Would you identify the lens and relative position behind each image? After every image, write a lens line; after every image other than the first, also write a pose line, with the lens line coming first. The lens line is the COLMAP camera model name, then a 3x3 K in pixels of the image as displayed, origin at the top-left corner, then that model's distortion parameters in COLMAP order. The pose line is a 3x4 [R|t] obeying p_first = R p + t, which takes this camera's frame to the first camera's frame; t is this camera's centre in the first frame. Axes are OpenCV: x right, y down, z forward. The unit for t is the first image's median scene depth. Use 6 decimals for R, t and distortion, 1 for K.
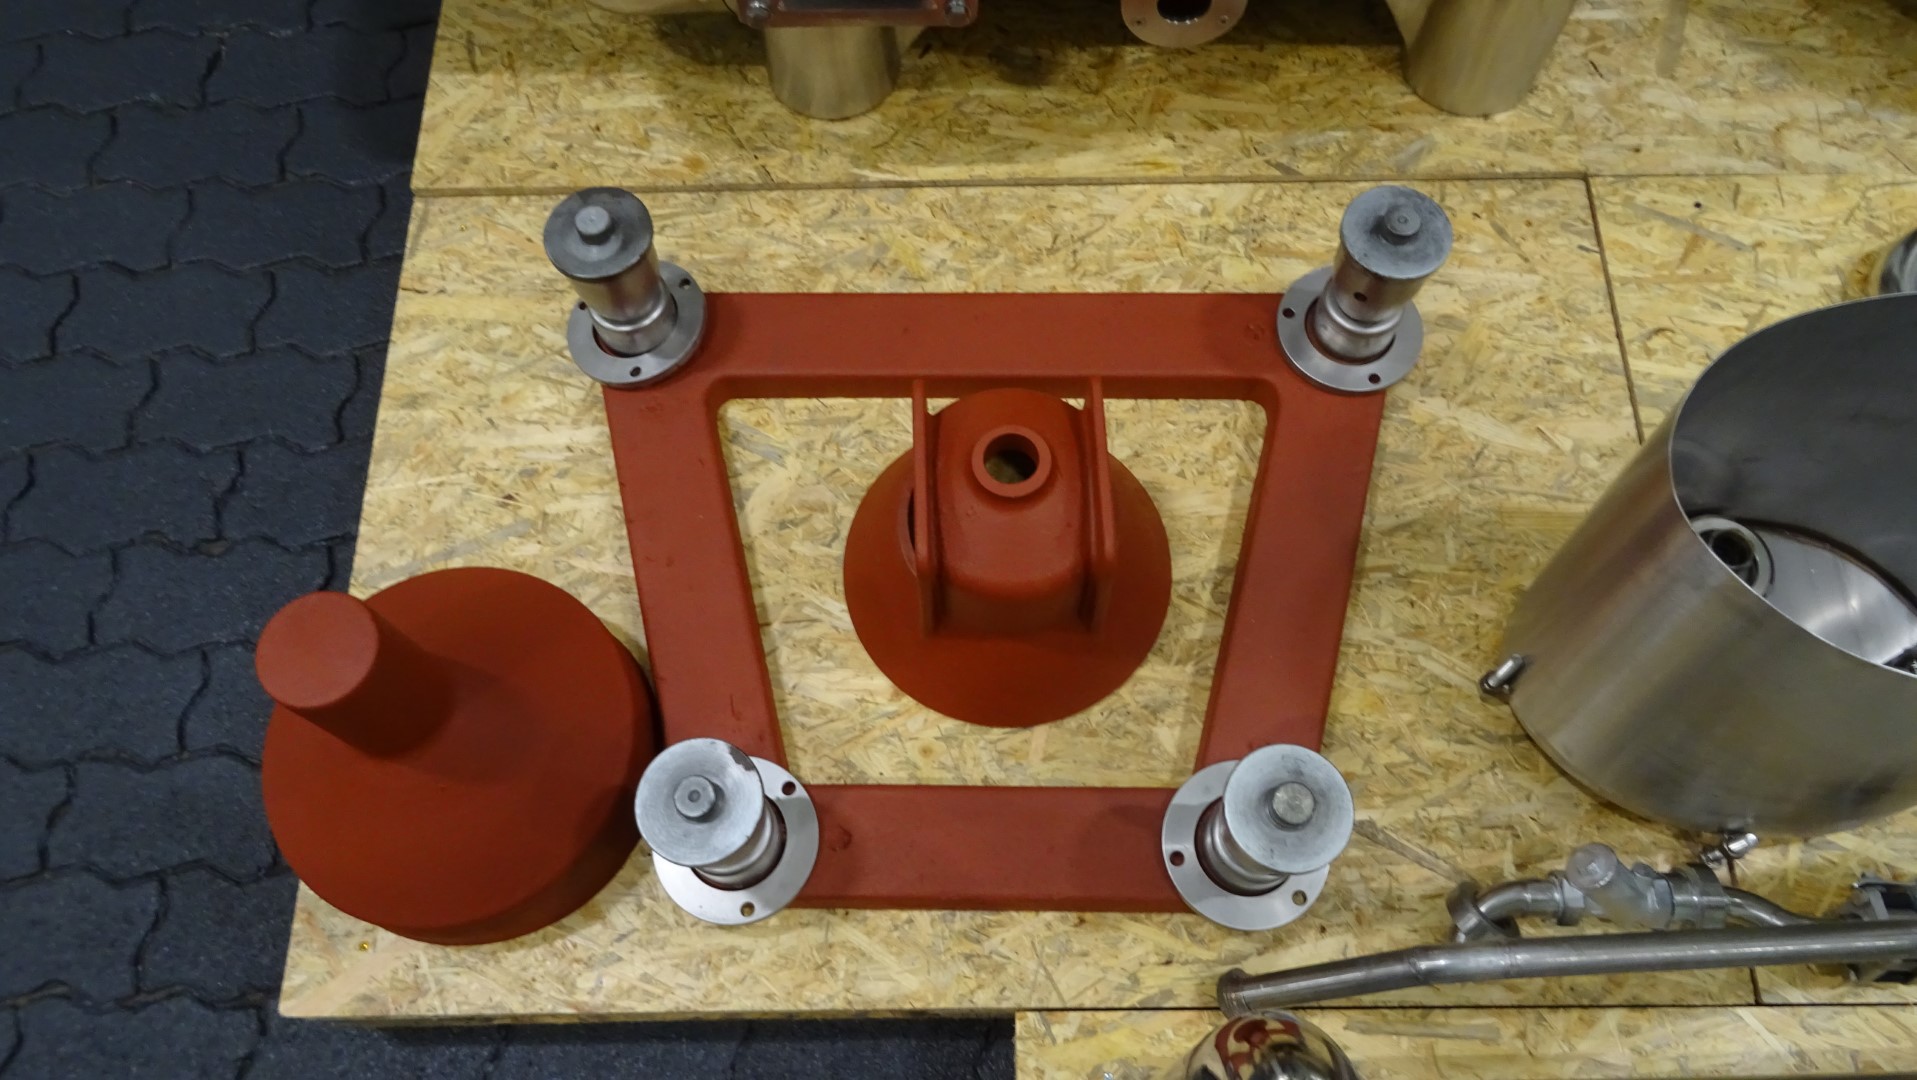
lens RADIAL K [[1388.6, 0, 958.5], [0, 1388.6, 540.0], [0, 0, 1]] dist [0.001007, 0.002077]
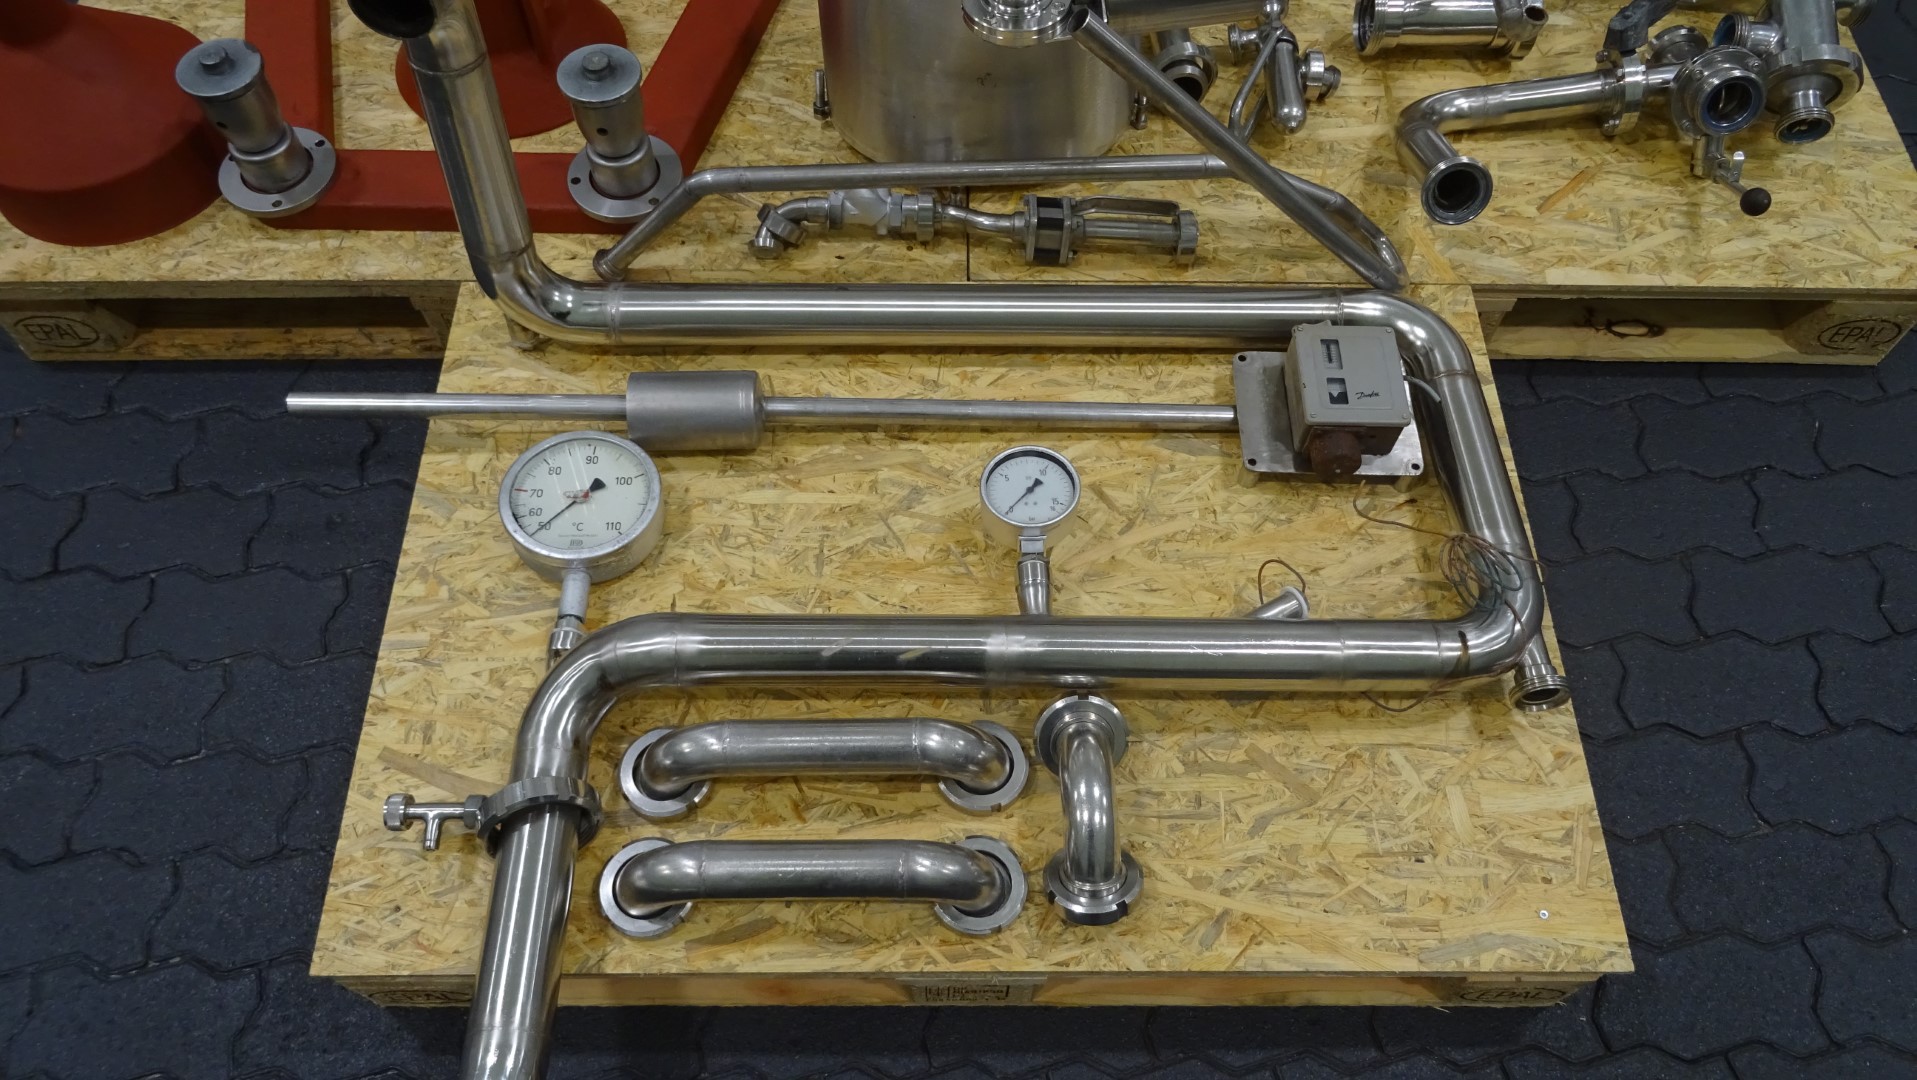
lens RADIAL K [[1433.7, 0, 959.7], [0, 1433.7, 485.9], [0, 0, 1]] dist [-0.001874, -0.004122]
pose [[0.999611, 0.009263, 0.026315, 0.418240], [-0.004651, 0.985400, -0.170193, 0.638784], [-0.027507, 0.170004, 0.985059, -0.366388]]
